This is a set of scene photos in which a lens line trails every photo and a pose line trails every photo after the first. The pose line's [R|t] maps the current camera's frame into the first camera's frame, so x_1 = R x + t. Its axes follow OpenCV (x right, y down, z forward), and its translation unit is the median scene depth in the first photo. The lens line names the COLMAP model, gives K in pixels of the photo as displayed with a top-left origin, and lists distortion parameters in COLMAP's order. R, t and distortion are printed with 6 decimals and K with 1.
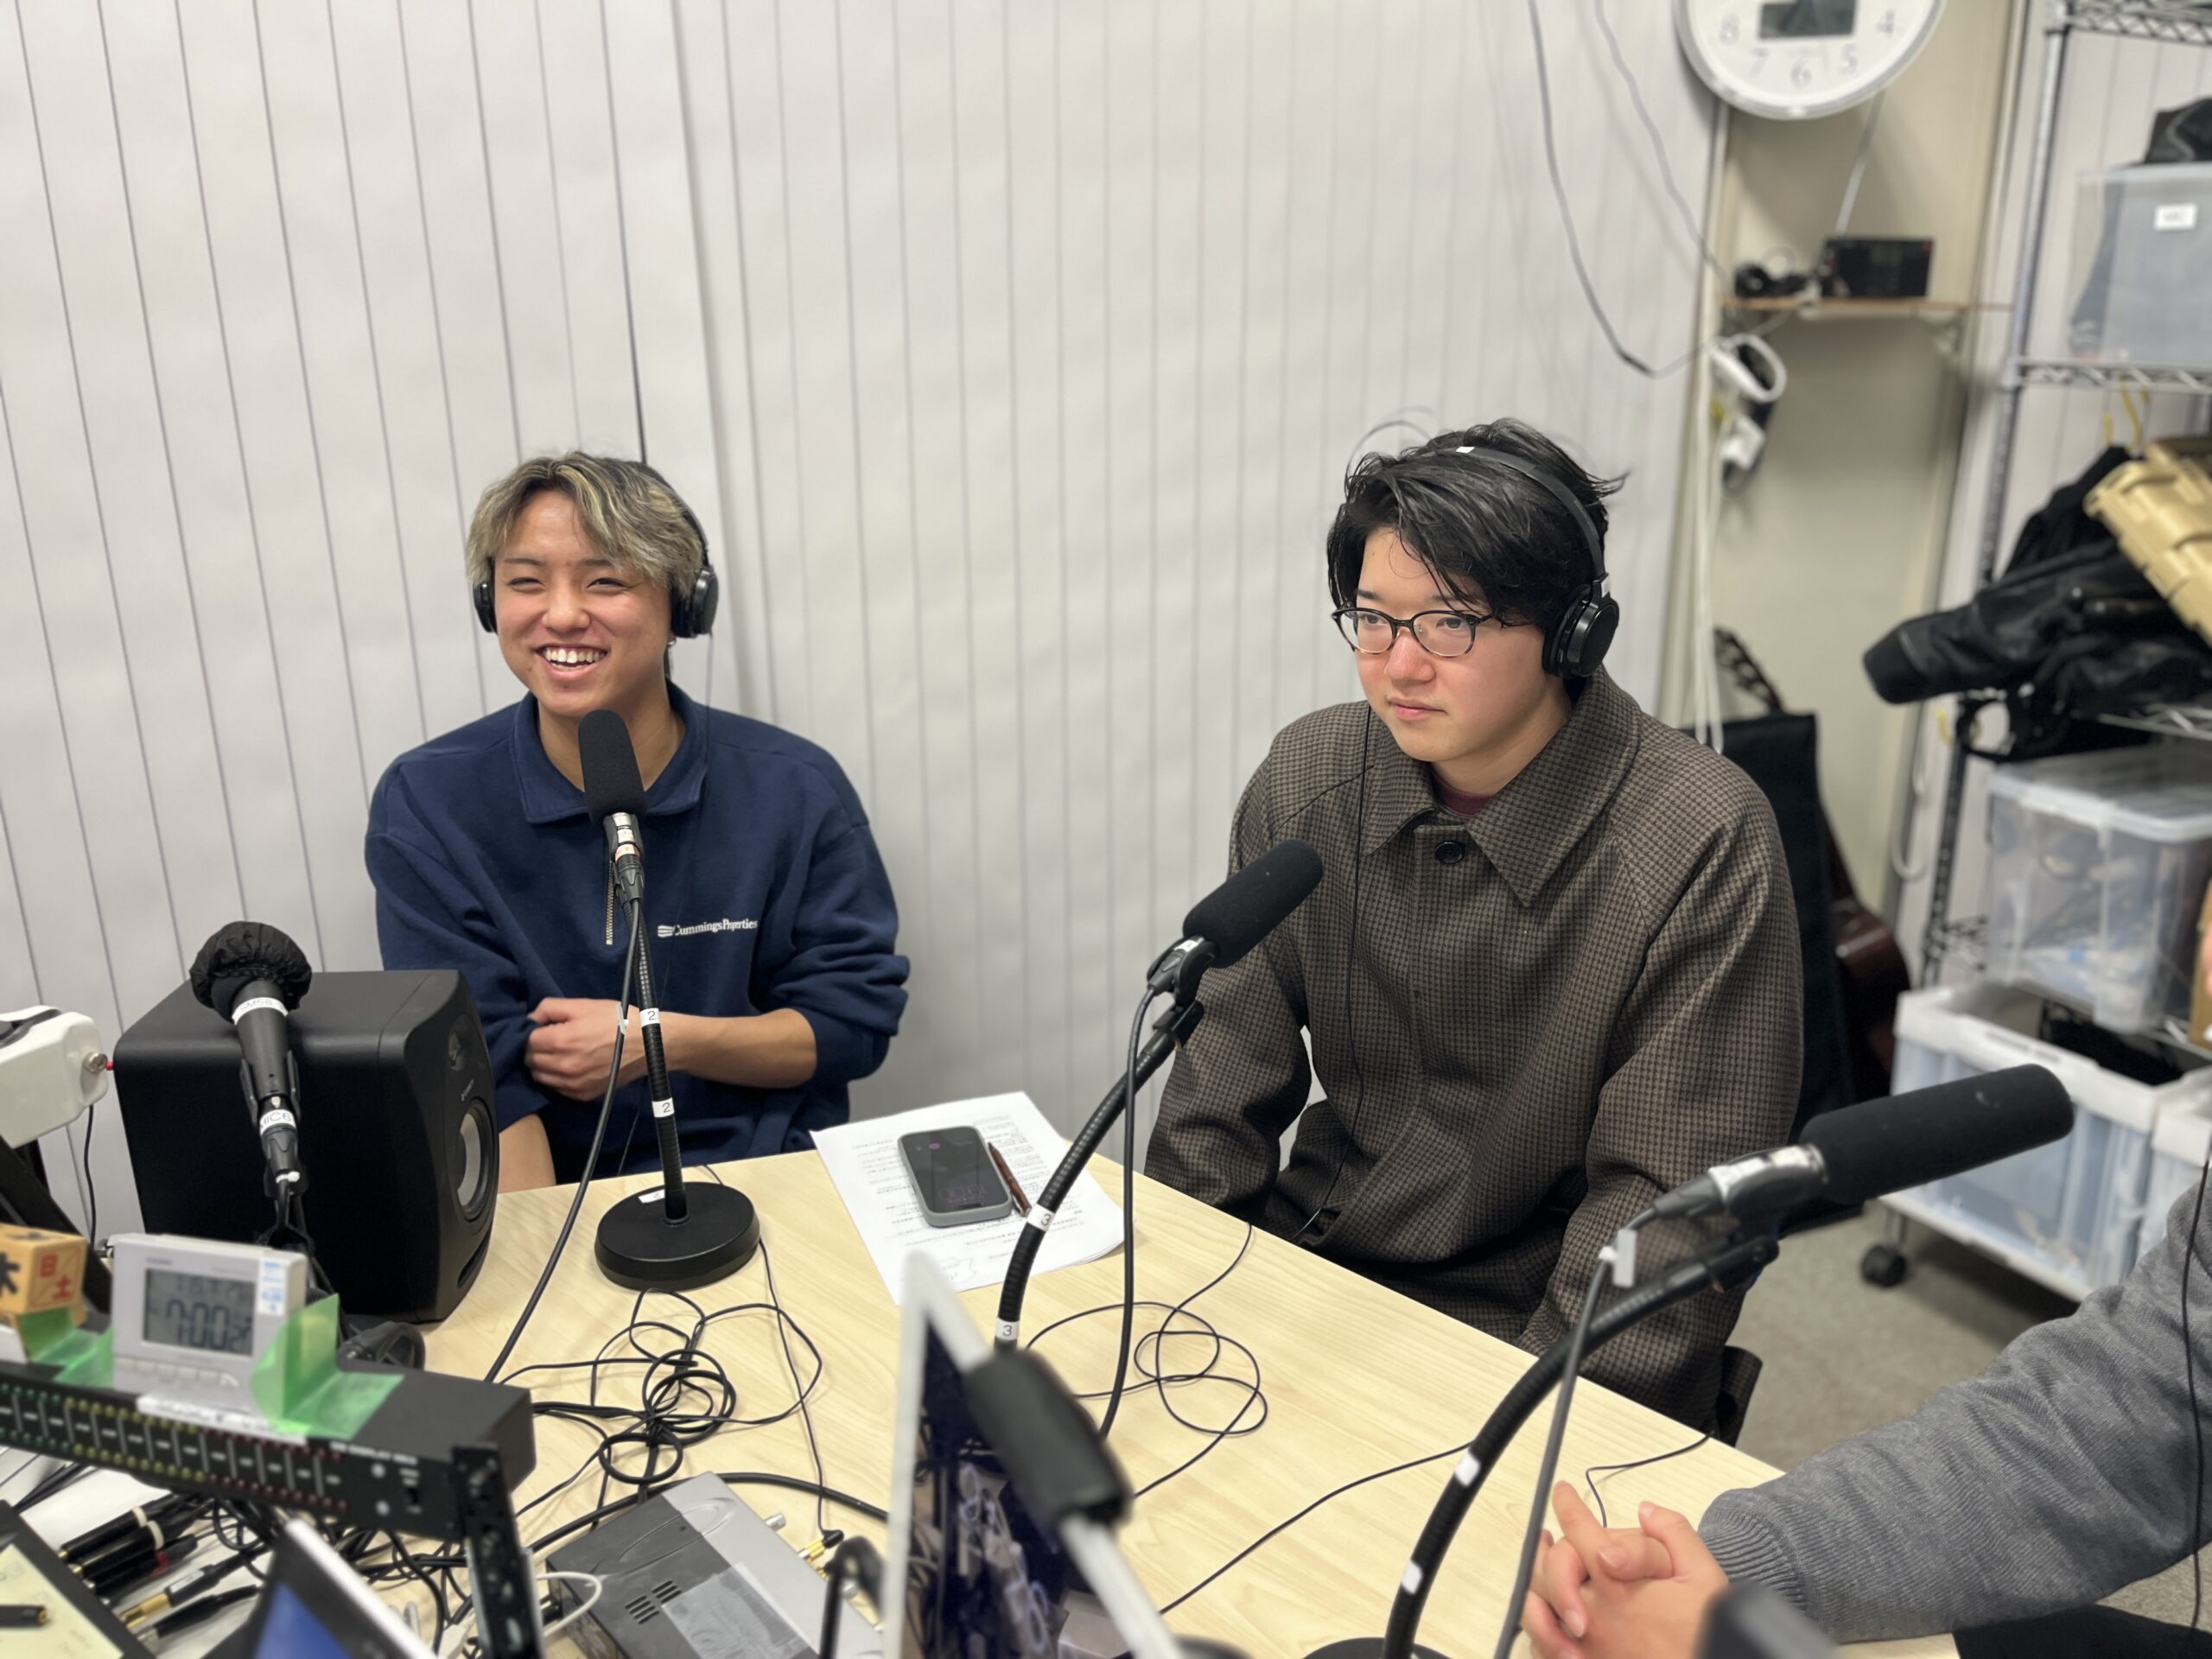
lens RADIAL K [[1671.2, 0, 1090.1], [0, 1671.2, 833.0], [0, 0, 1]] dist [0.049542, -0.068985]
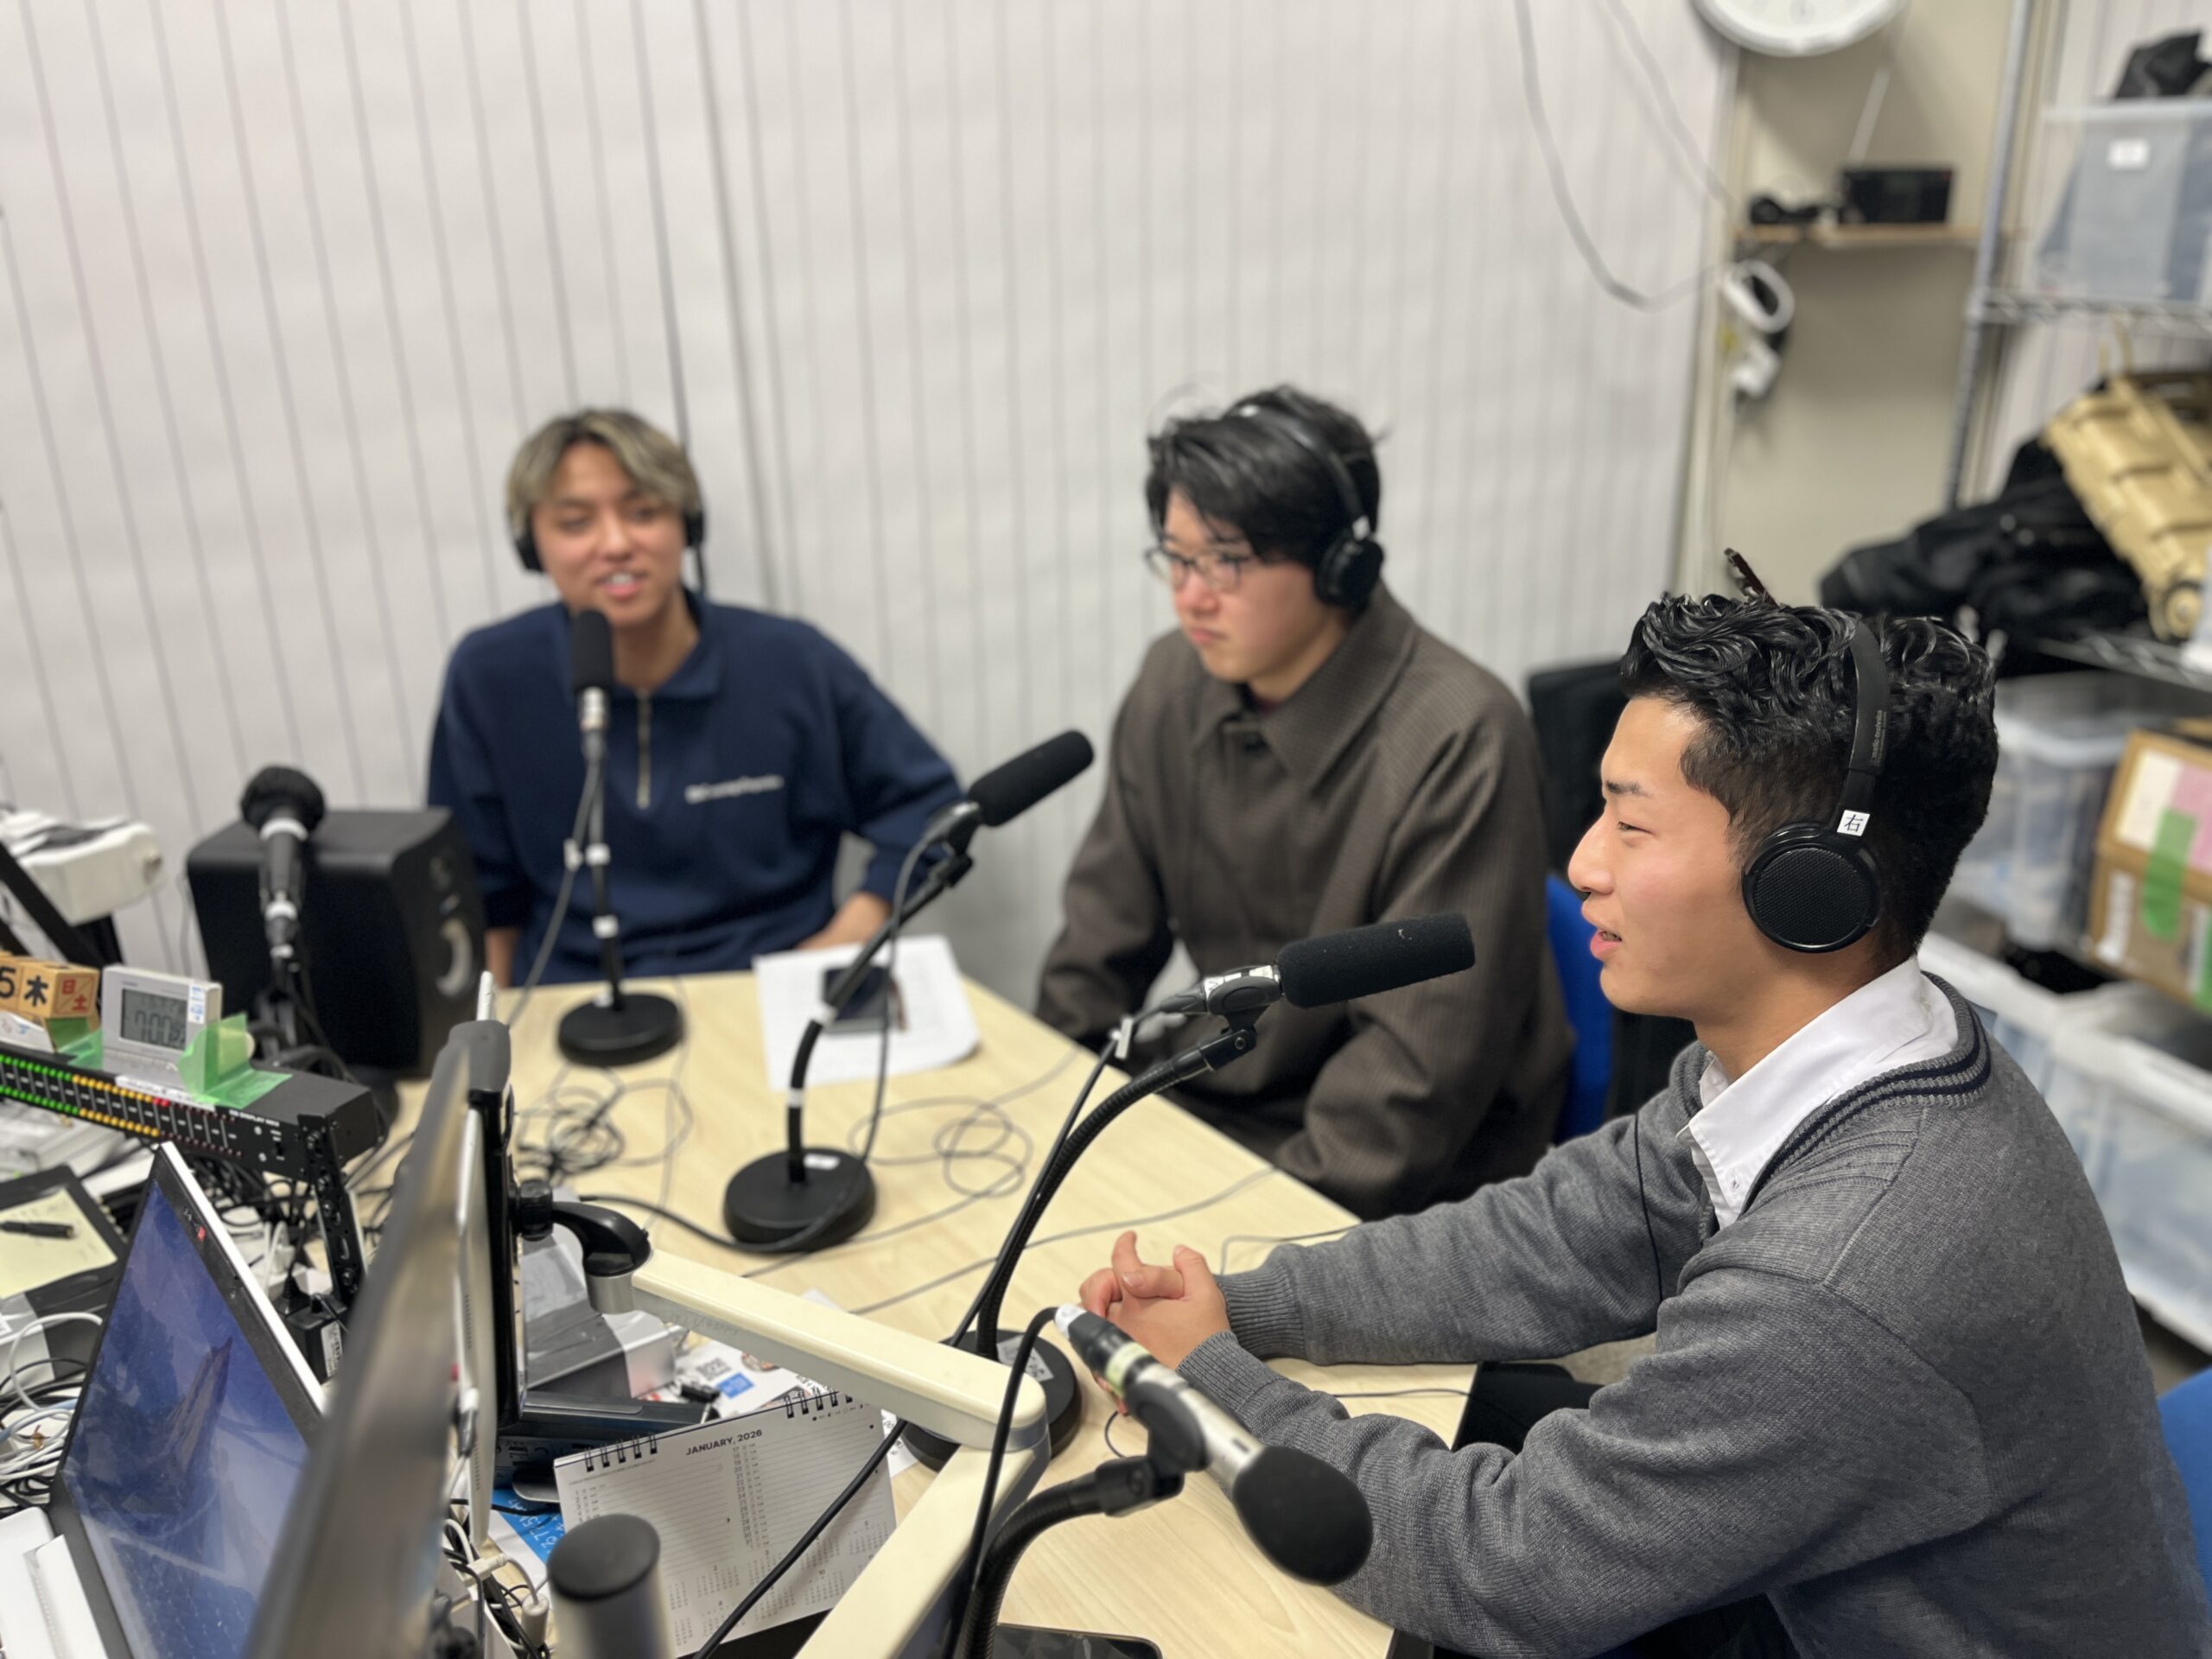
lens RADIAL K [[1671.2, 0, 1094.2], [0, 1671.2, 830.3], [0, 0, 1]] dist [0.049542, -0.068985]
pose [[0.989214, 0.040081, -0.140890, 0.176812], [-0.032155, 0.997793, 0.058095, 0.004355], [0.142908, -0.052938, 0.988319, -0.116318]]
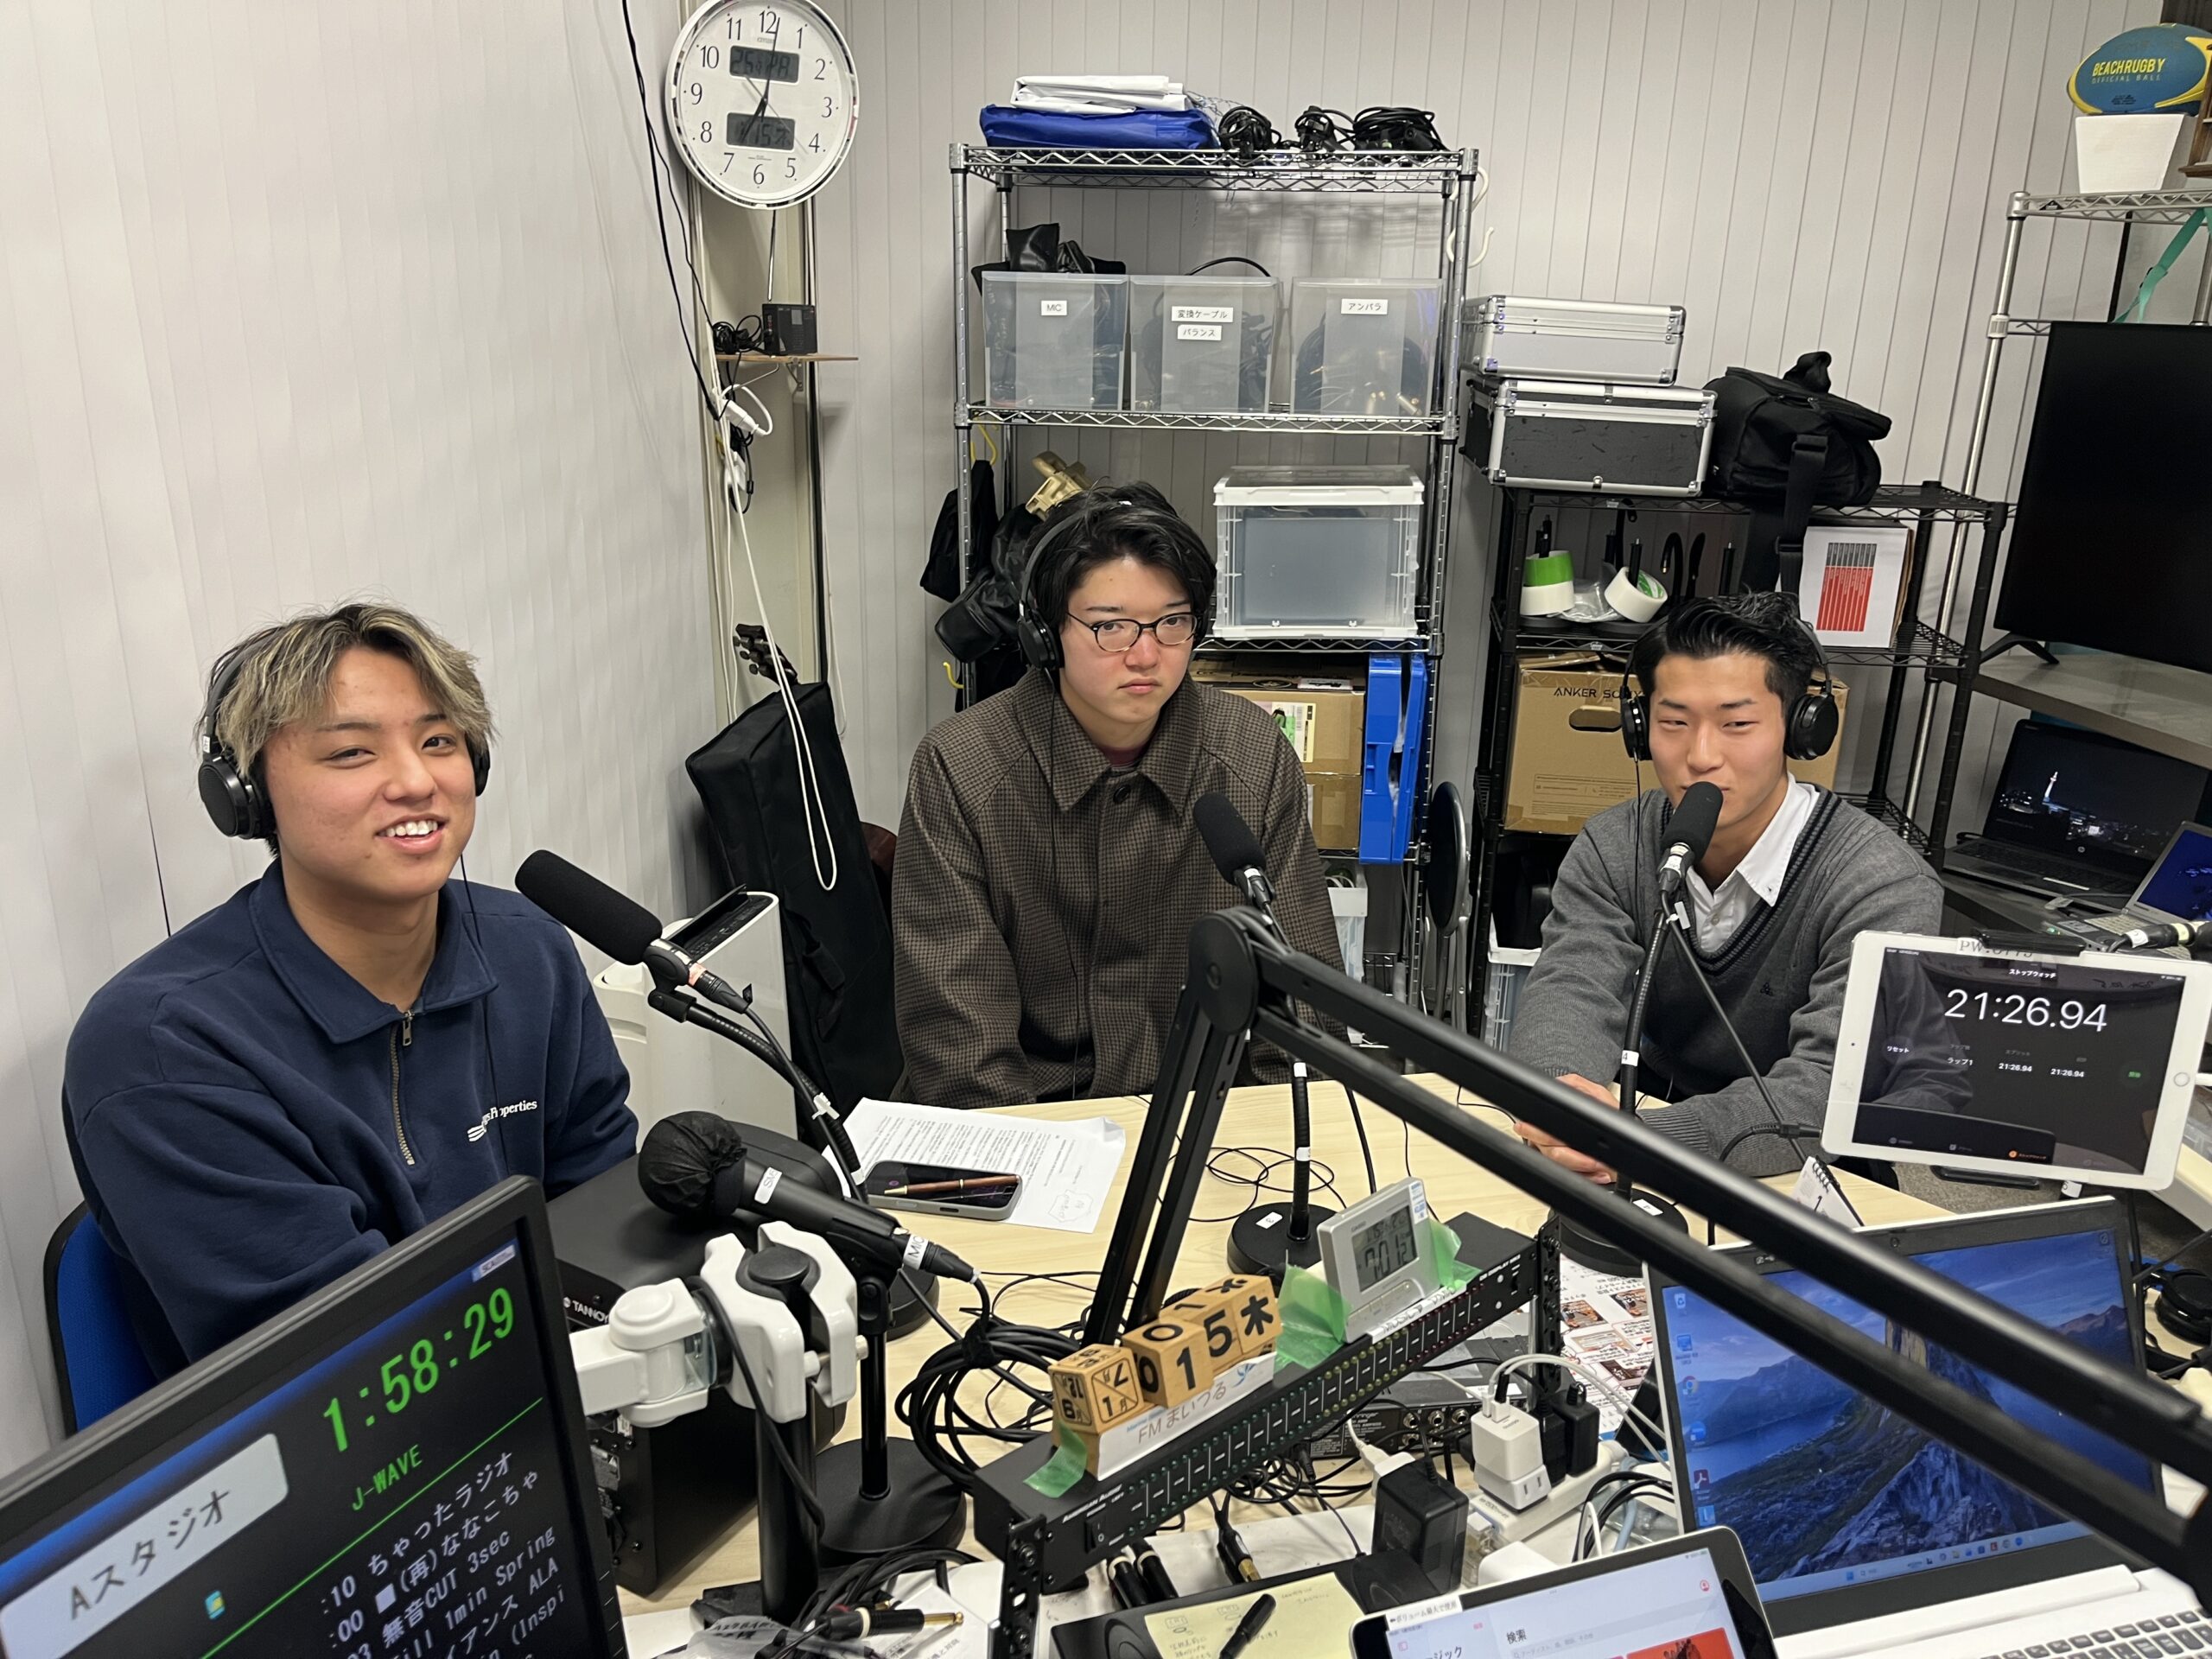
lens RADIAL K [[1671.2, 0, 1111.5], [0, 1671.2, 829.7], [0, 0, 1]] dist [0.049542, -0.068985]
pose [[0.548646, -0.228905, 0.804108, -0.605393], [0.220712, 0.967325, 0.124775, -0.090886], [-0.806396, 0.109019, 0.581241, 0.138605]]
